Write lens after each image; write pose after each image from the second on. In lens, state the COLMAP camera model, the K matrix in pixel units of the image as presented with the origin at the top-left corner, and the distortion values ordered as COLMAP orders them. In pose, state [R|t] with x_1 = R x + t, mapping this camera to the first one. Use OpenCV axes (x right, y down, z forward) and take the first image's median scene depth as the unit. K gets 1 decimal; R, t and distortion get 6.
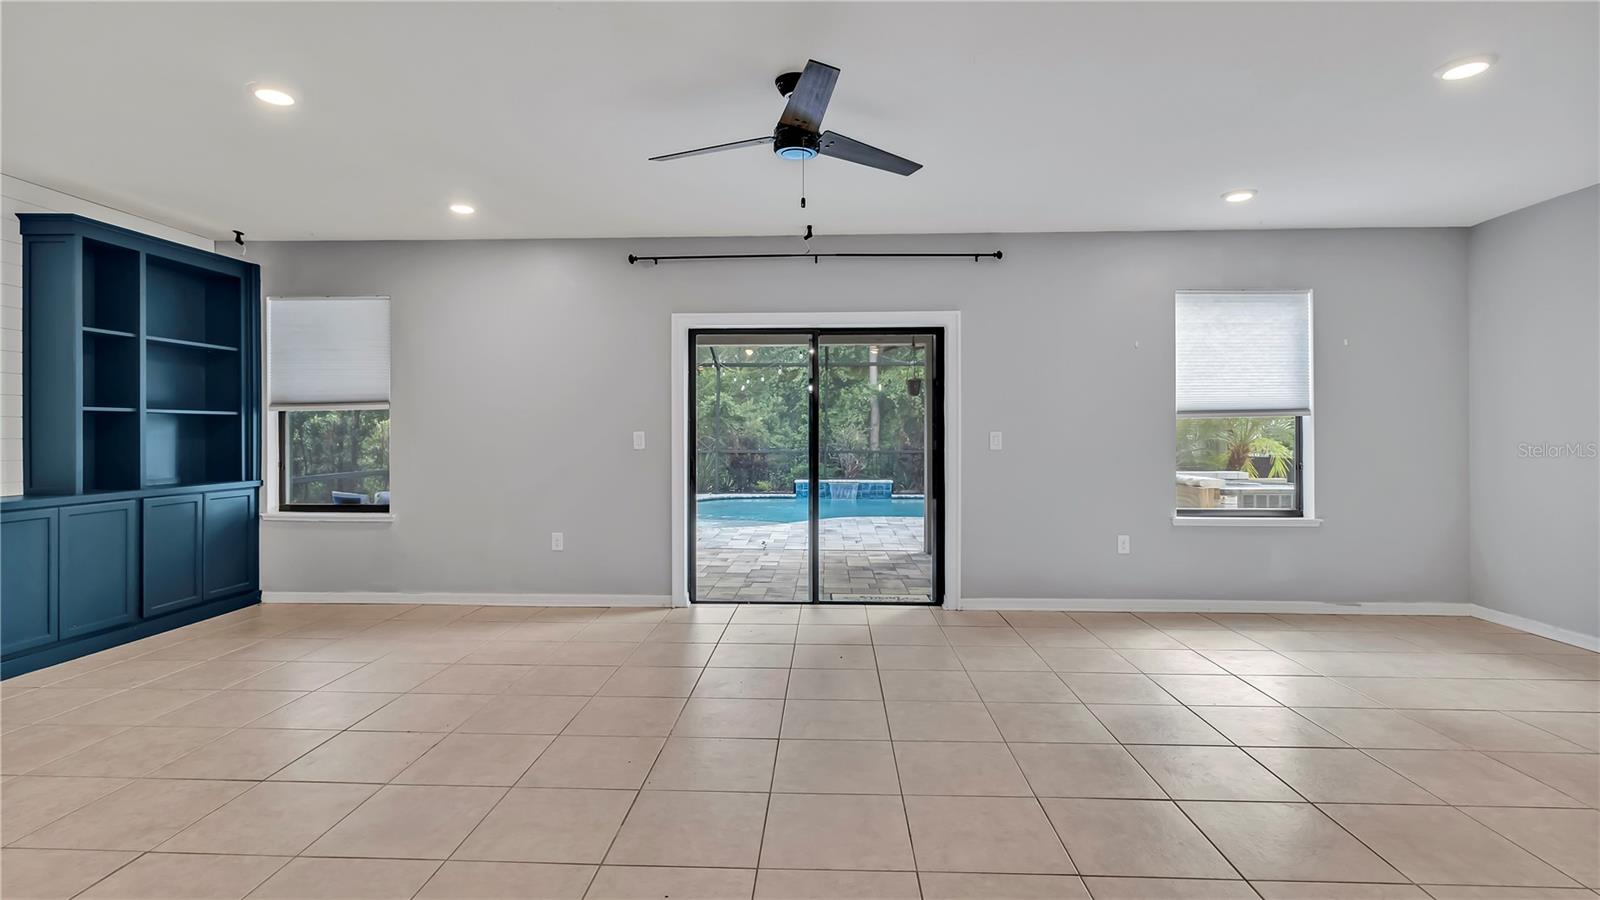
lens RADIAL K [[760.8, 0, 789.0], [0, 760.8, 428.8], [0, 0, 1]] dist [0.001087, 0.000224]
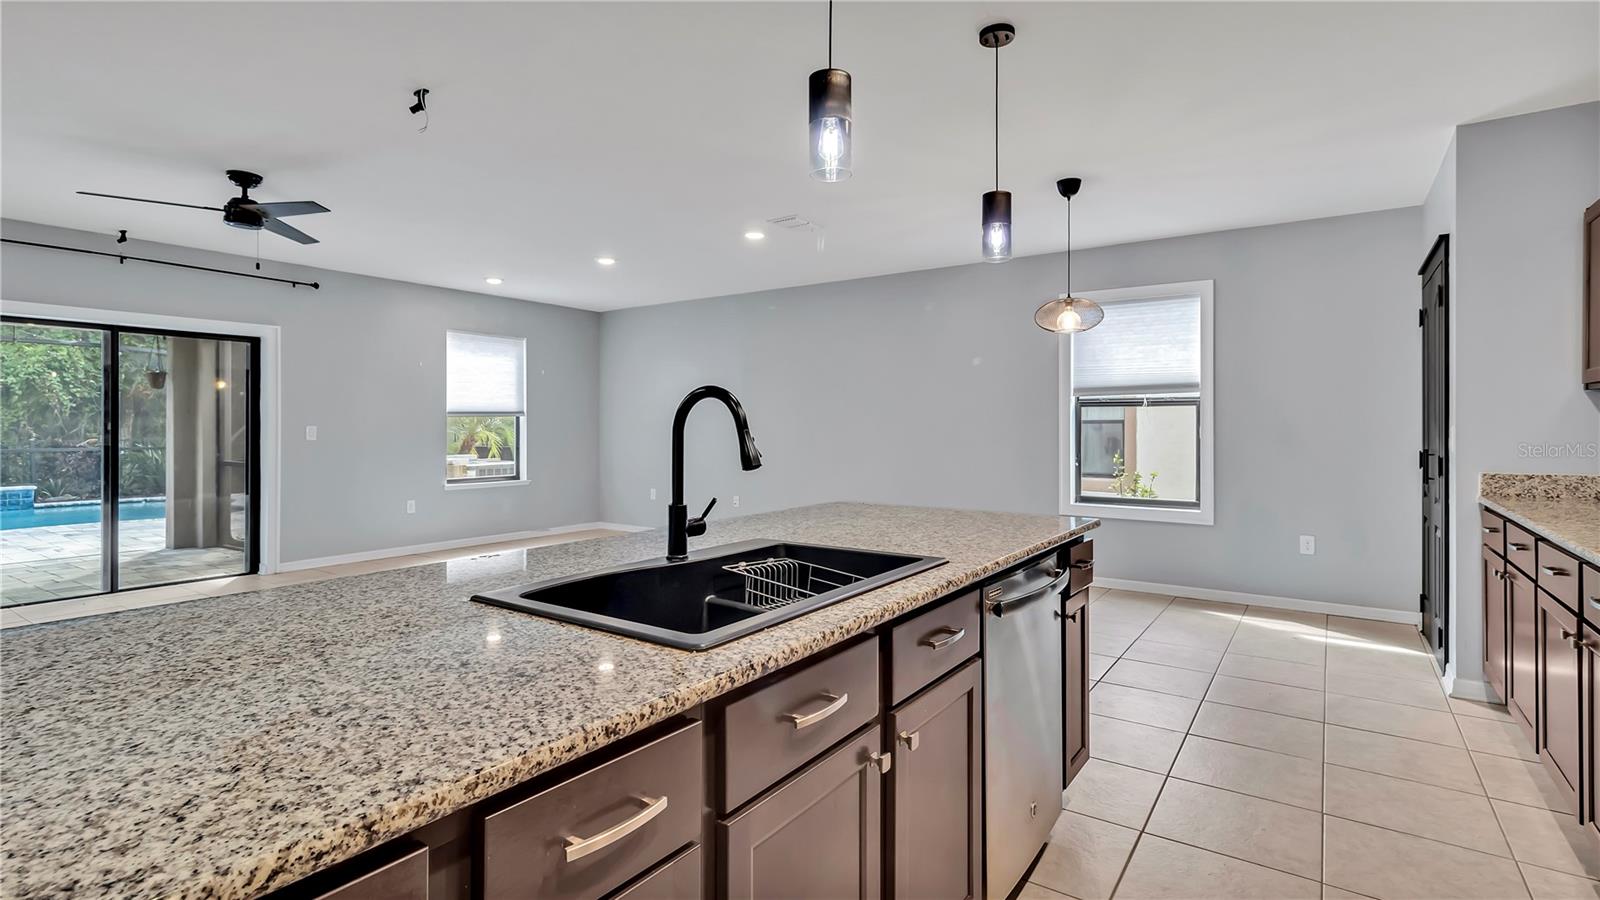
lens RADIAL K [[760.8, 0, 797.7], [0, 760.8, 428.5], [0, 0, 1]] dist [0.001087, 0.000224]
pose [[0.537106, -0.002941, 0.843510, -0.351119], [-0.004058, 0.999973, 0.006071, -0.003538], [-0.843505, -0.006684, 0.537080, -0.339788]]
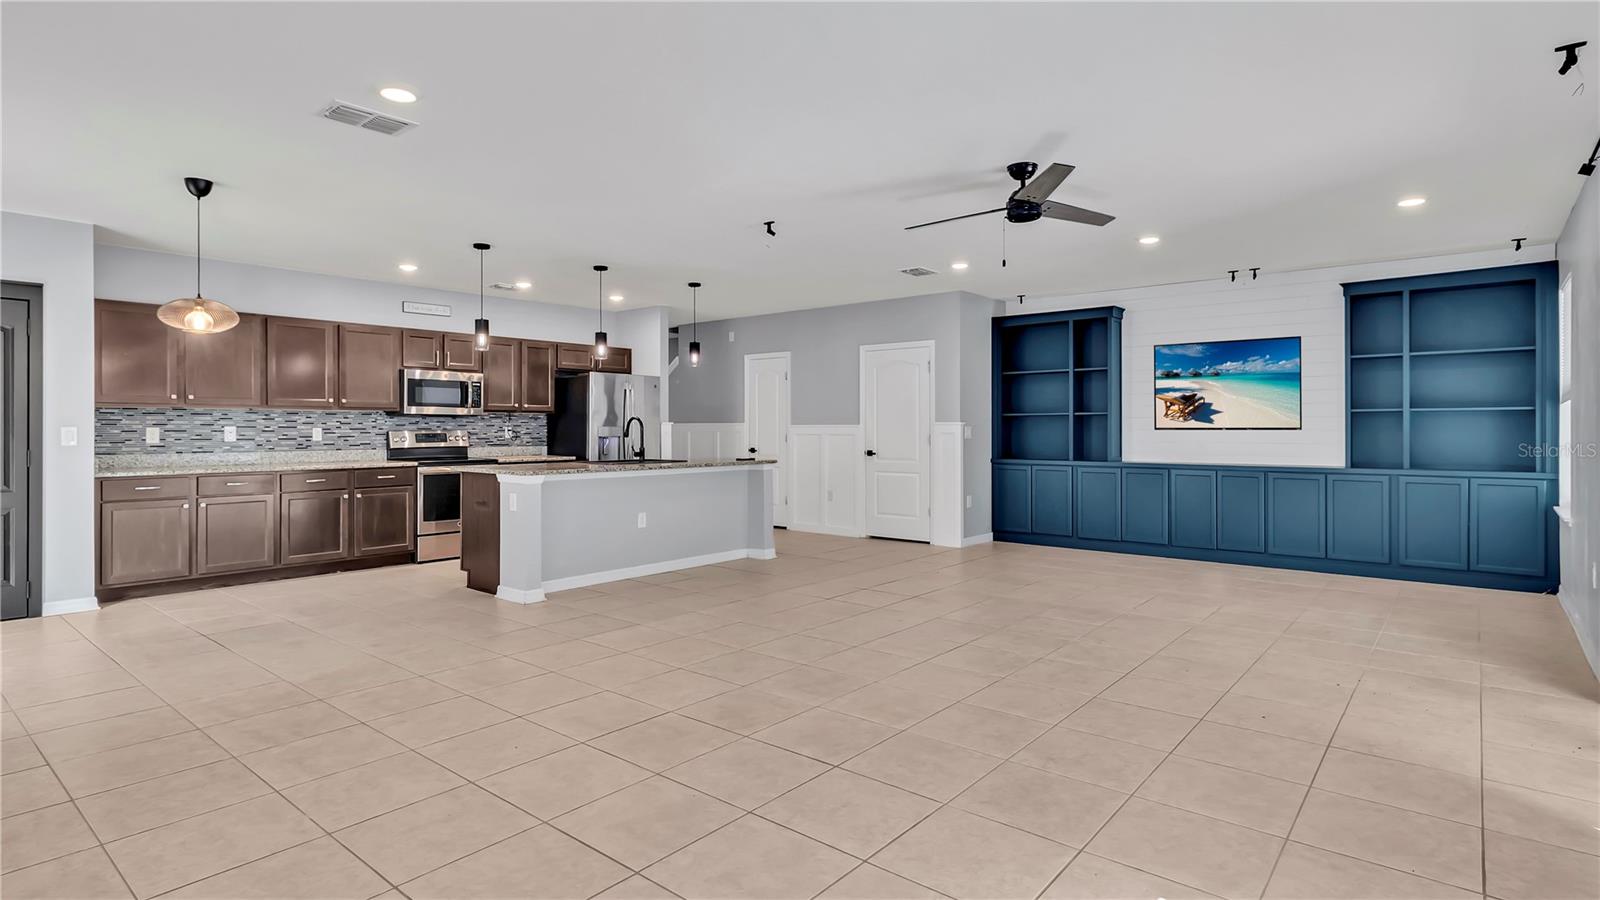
lens RADIAL K [[794.8, 0, 818.5], [0, 794.8, 429.2], [0, 0, 1]] dist [-0.004758, 0.003317]
pose [[-0.588960, 0.002456, -0.808158, 0.779715], [0.005378, 0.999985, -0.000880, 0.004736], [0.808144, -0.004865, -0.588965, 0.877354]]
